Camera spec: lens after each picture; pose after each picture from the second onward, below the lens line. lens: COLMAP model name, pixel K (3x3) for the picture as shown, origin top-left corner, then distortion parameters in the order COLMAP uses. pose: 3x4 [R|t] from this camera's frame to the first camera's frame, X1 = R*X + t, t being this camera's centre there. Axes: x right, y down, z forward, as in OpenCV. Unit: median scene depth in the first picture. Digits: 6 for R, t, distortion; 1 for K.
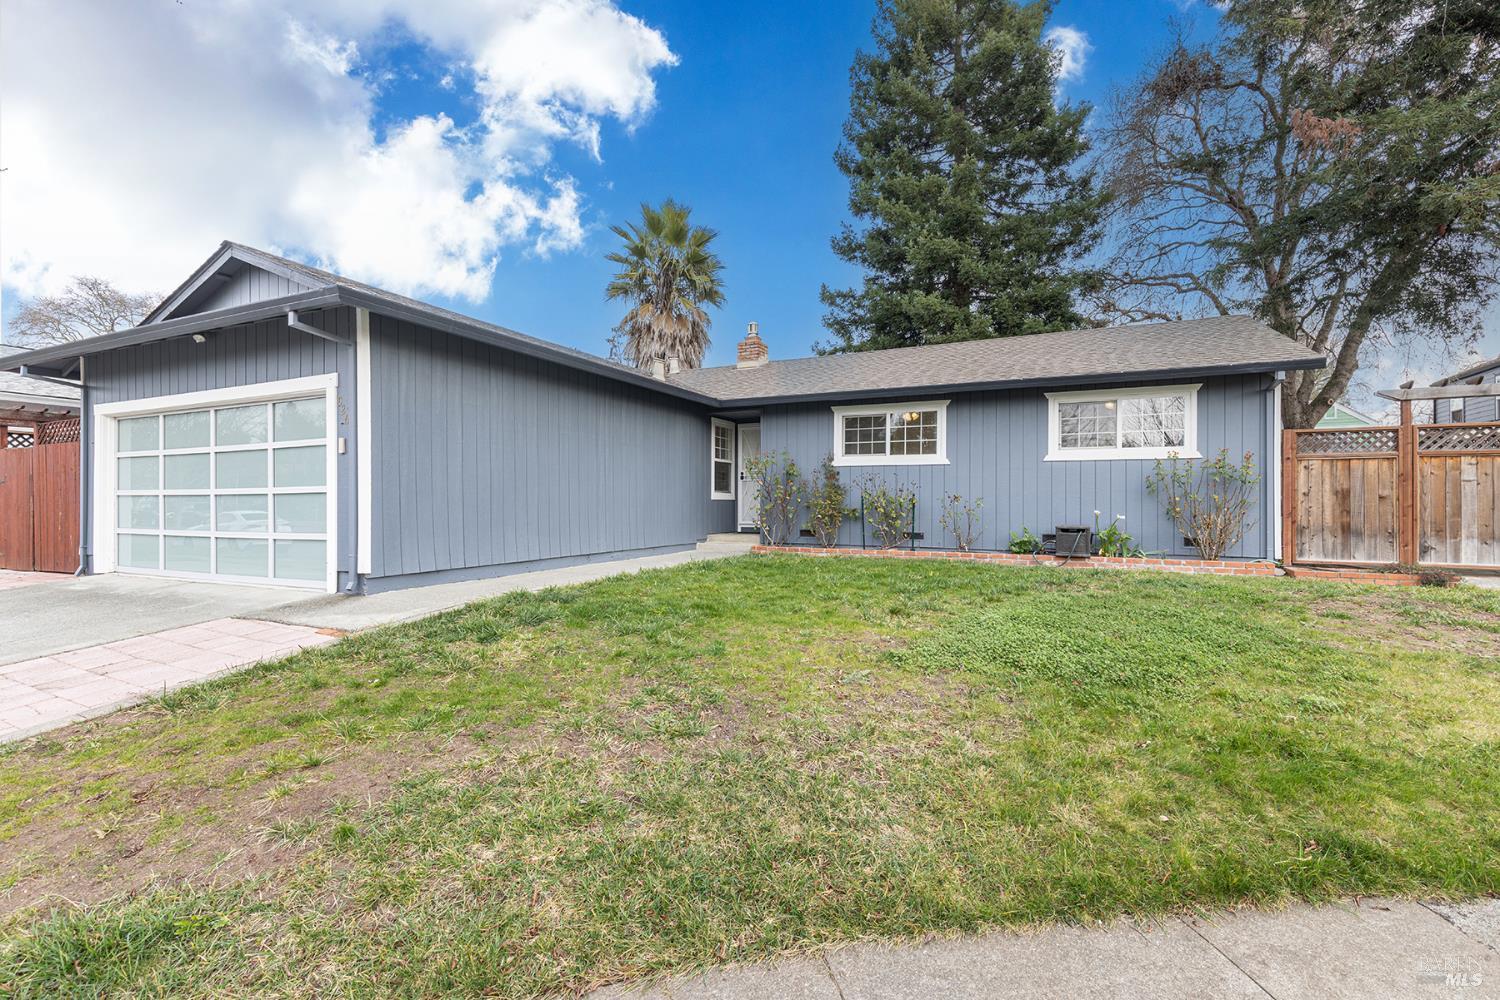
lens RADIAL K [[670.9, 0, 751.5], [0, 670.9, 502.3], [0, 0, 1]] dist [0.006875, -0.000089]
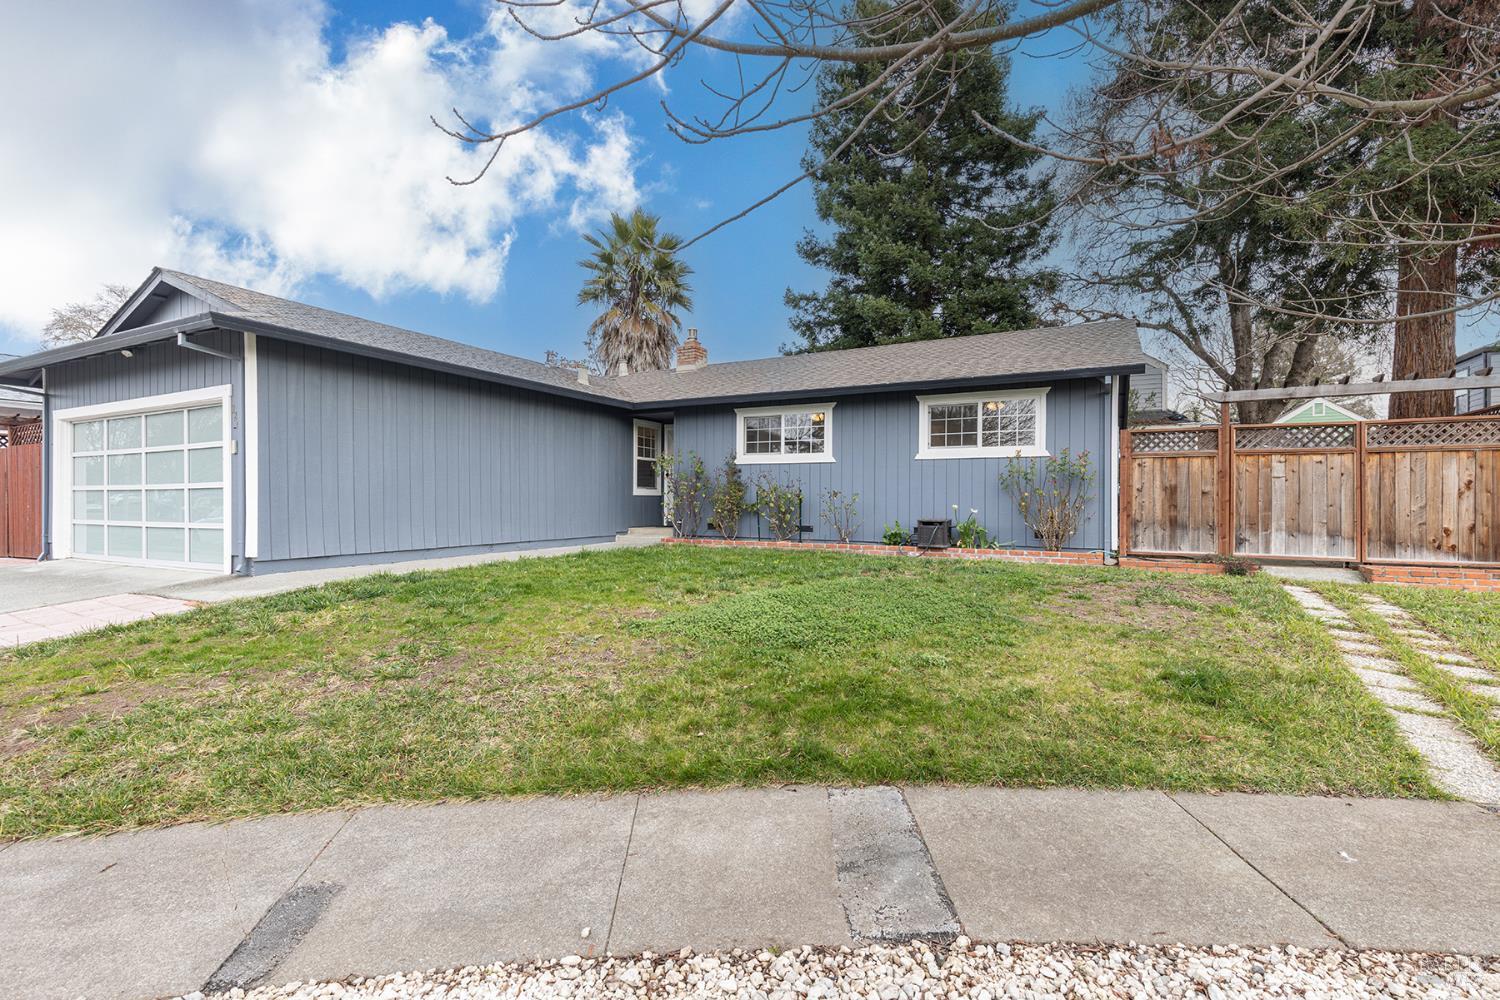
lens RADIAL K [[670.9, 0, 749.5], [0, 670.9, 500.3], [0, 0, 1]] dist [0.006875, -0.000089]
pose [[0.999361, 0.001145, -0.035720, 0.227885], [-0.001111, 0.999999, 0.000995, 0.003888], [0.035721, -0.000955, 0.999361, -0.090666]]
